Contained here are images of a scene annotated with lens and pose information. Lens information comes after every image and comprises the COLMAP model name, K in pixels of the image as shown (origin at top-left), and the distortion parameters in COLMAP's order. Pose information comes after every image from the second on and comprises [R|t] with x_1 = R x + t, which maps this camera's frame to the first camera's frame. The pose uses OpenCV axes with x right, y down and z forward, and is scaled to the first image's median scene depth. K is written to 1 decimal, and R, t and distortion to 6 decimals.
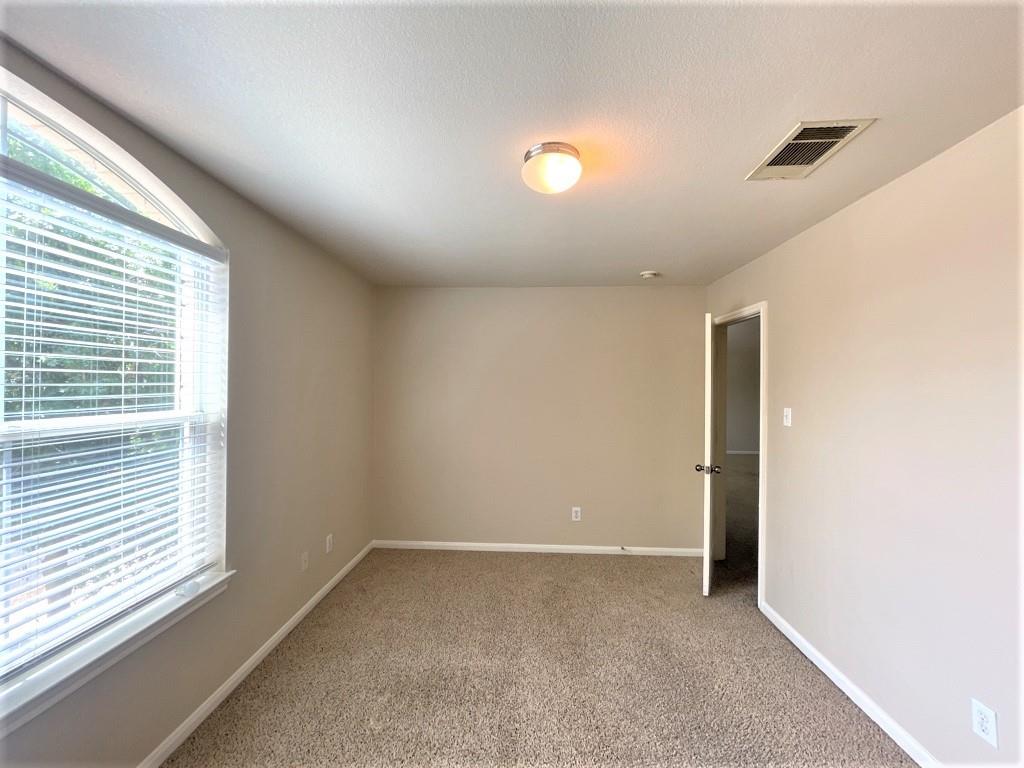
lens RADIAL K [[413.8, 0, 507.6], [0, 413.8, 384.8], [0, 0, 1]] dist [-0.001737, 0.000198]
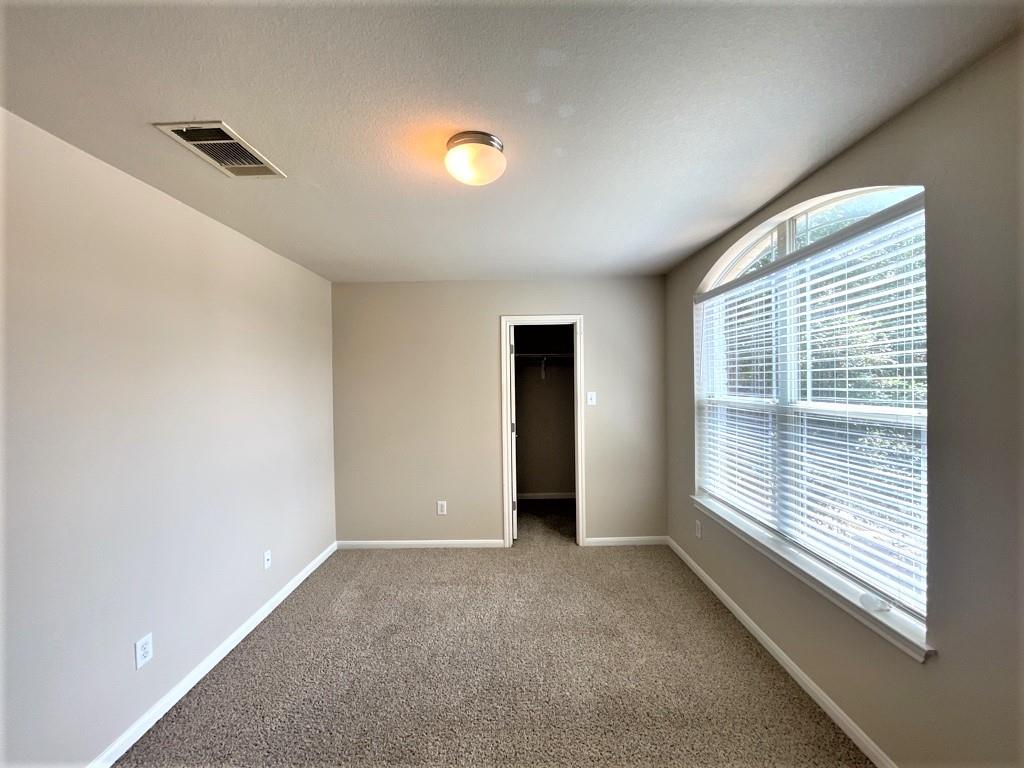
lens RADIAL K [[413.8, 0, 507.6], [0, 413.8, 384.8], [0, 0, 1]] dist [-0.001737, 0.000198]
pose [[-0.999180, 0.005838, -0.040053, 0.083251], [0.005557, 0.999959, 0.007140, 0.001093], [0.040093, 0.006912, -0.999172, 2.202169]]
